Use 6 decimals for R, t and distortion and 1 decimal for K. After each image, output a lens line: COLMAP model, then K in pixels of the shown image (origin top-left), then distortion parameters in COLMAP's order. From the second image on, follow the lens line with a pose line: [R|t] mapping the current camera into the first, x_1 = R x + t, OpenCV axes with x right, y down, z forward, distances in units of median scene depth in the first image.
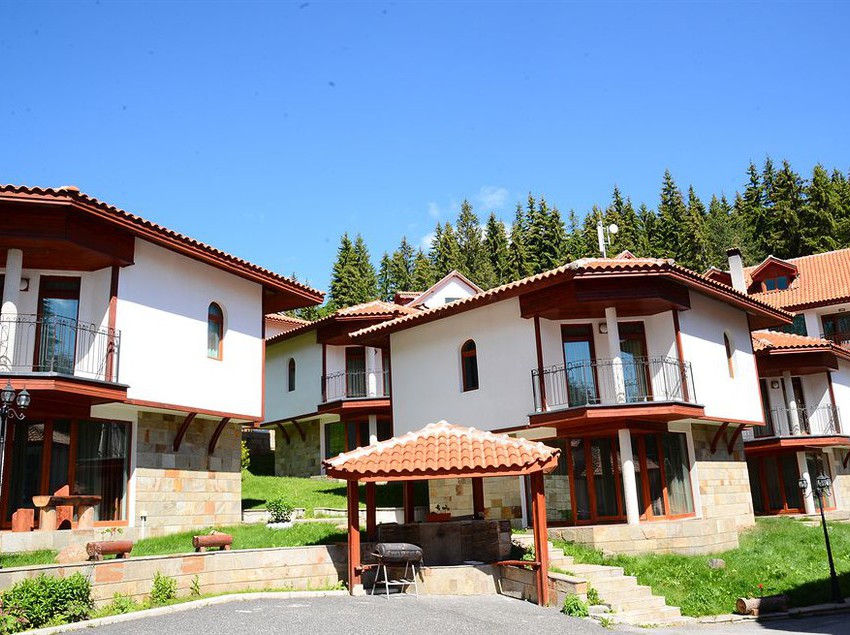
lens RADIAL K [[718.3, 0, 425.0], [0, 718.3, 317.5], [0, 0, 1]] dist [-0.072167, 0.014392]
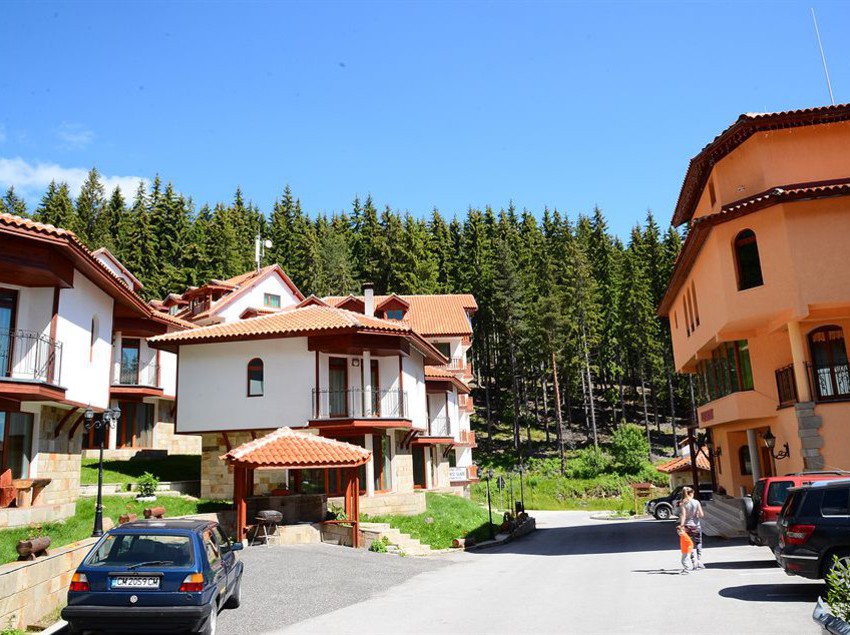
lens RADIAL K [[645.9, 0, 425.0], [0, 645.9, 317.5], [0, 0, 1]] dist [-0.100499, 0.063043]
pose [[0.829913, 0.135954, 0.541074, -0.405121], [-0.145237, 0.989062, -0.025751, -0.070942], [-0.538657, -0.057213, 0.840580, -0.201133]]
